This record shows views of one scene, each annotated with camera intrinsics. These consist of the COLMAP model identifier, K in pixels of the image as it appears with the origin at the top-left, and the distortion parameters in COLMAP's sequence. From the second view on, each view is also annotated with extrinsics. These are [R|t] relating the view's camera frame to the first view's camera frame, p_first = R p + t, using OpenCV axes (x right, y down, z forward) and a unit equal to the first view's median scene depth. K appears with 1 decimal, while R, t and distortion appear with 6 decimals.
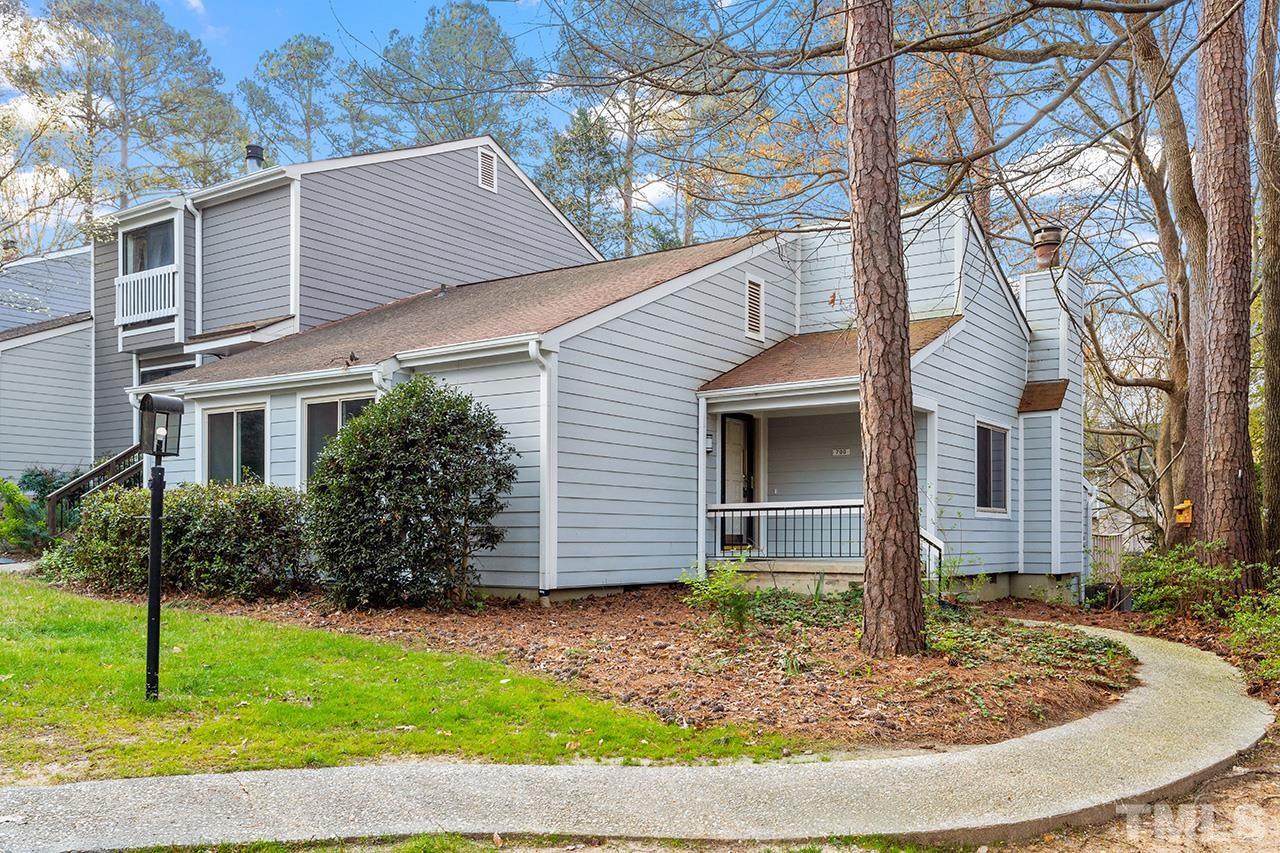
lens RADIAL K [[1077.8, 0, 638.8], [0, 1077.8, 430.8], [0, 0, 1]] dist [0.007868, 0.002351]
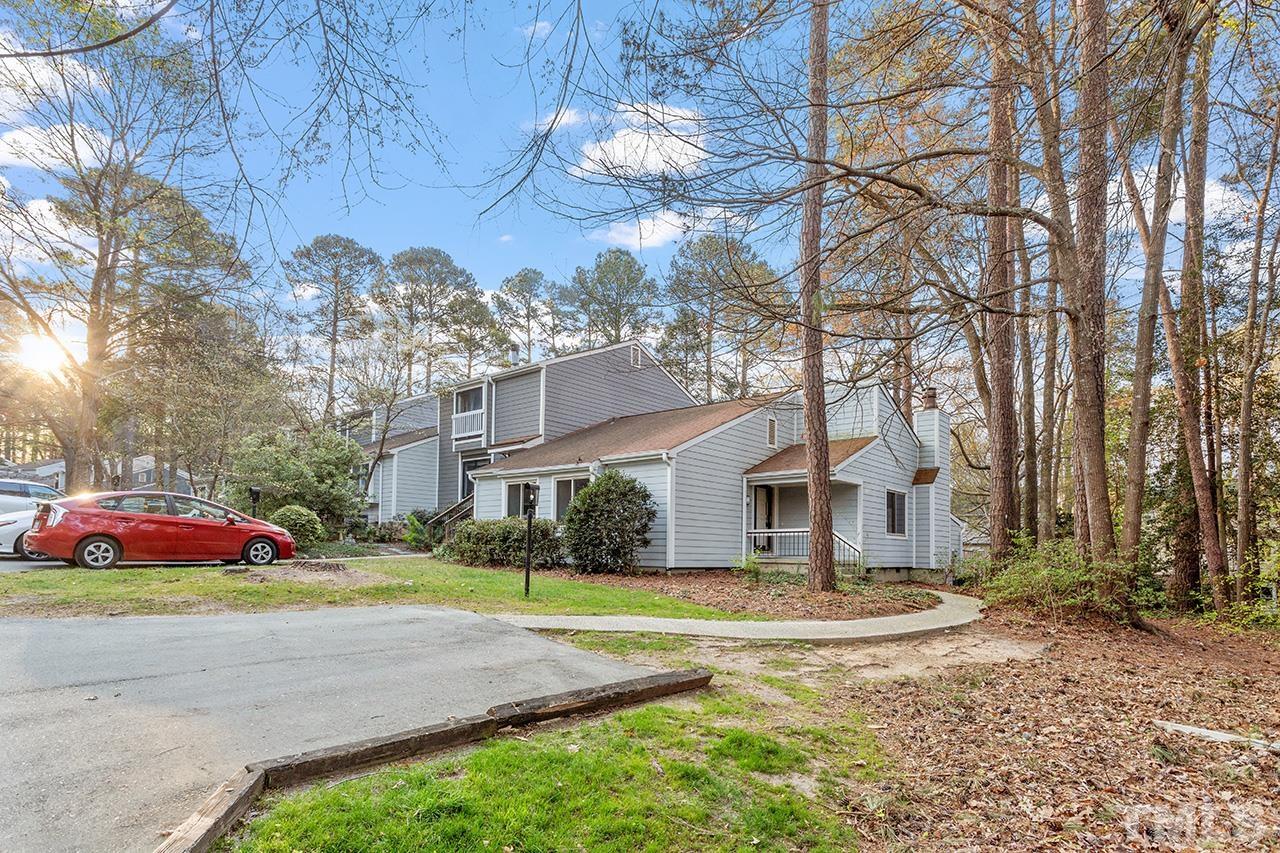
lens RADIAL K [[707.0, 0, 625.1], [0, 707.0, 502.8], [0, 0, 1]] dist [0.003570, 0.000121]
pose [[0.991940, 0.006355, -0.126547, 0.003813], [-0.003508, 0.999736, 0.022702, -0.012224], [0.126658, -0.022075, 0.991701, -0.351896]]
